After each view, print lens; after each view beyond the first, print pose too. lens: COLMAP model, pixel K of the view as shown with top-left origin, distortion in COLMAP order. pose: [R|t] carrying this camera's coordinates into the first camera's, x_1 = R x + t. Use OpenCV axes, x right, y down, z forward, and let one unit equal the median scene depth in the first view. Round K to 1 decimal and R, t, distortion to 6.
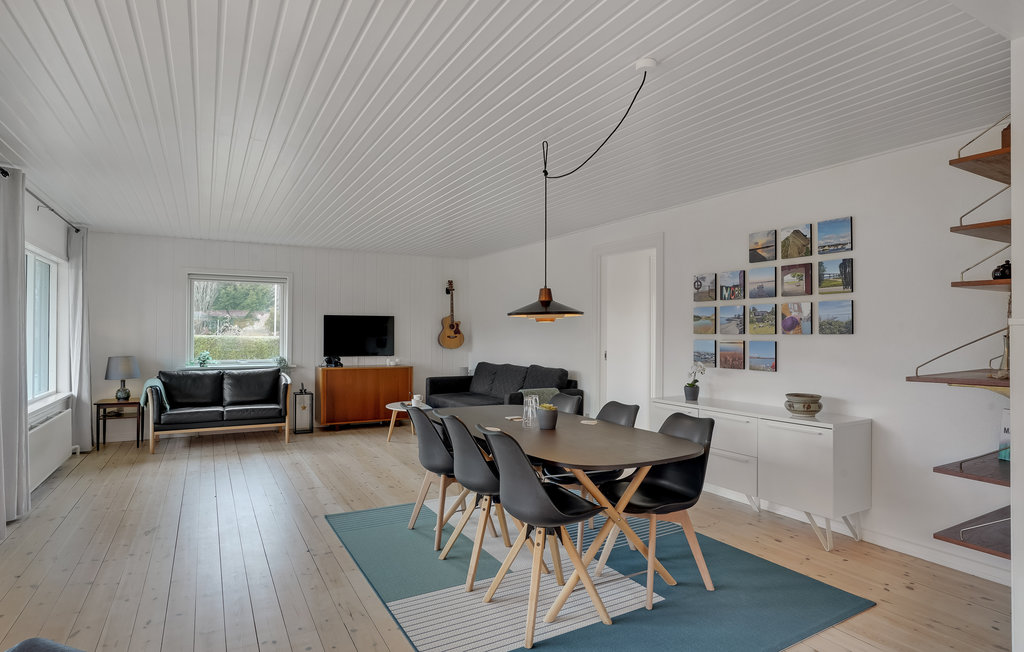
lens RADIAL K [[535.8, 0, 503.1], [0, 535.8, 331.3], [0, 0, 1]] dist [-0.004397, -0.001260]
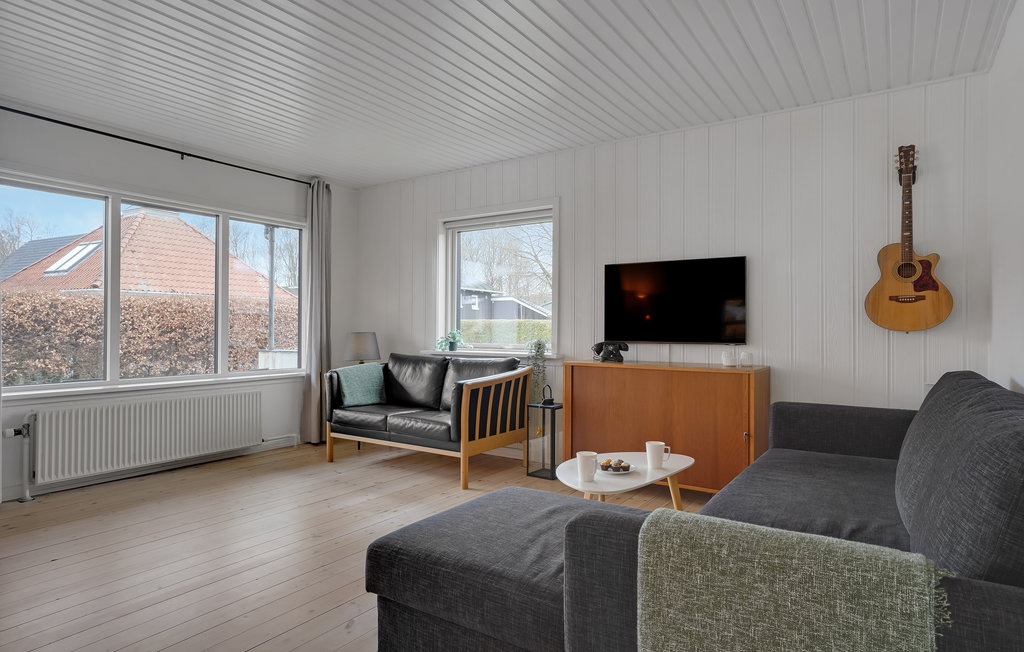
lens RADIAL K [[576.1, 0, 511.7], [0, 576.1, 325.1], [0, 0, 1]] dist [-0.041677, -0.000258]
pose [[0.468042, -0.008975, -0.883661, 0.146287], [-0.001389, 0.999940, -0.010891, 0.041130], [0.883705, 0.006325, 0.468001, 0.723937]]
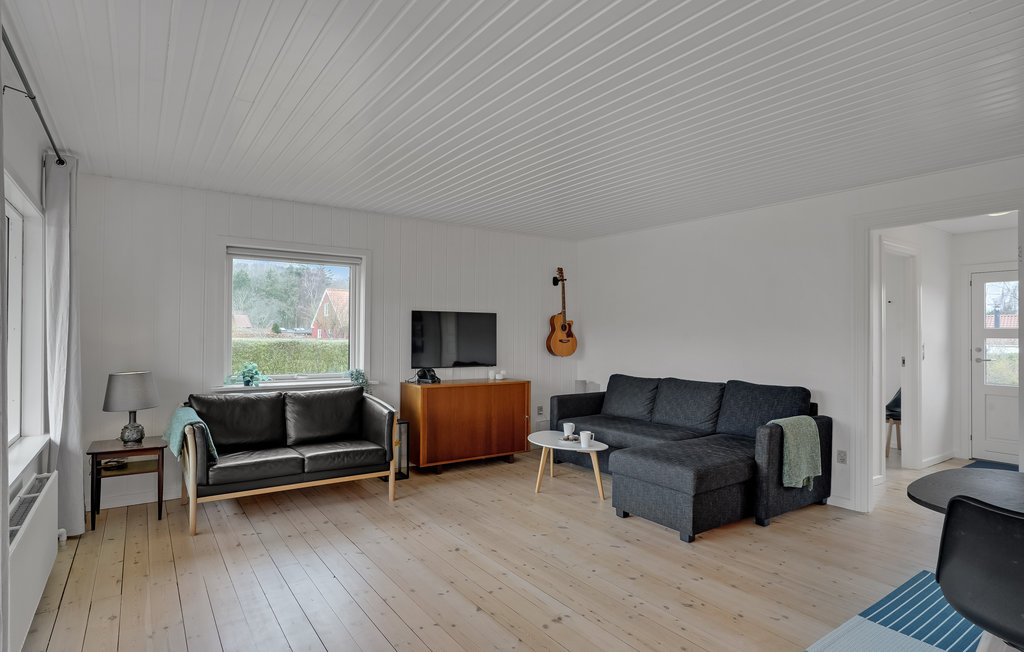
lens RADIAL K [[535.8, 0, 521.1], [0, 535.8, 330.5], [0, 0, 1]] dist [-0.004397, -0.001260]
pose [[0.993307, 0.004155, 0.115427, -0.305283], [-0.003662, 0.999983, -0.004481, -0.001126], [-0.115444, 0.004028, 0.993306, 0.301535]]
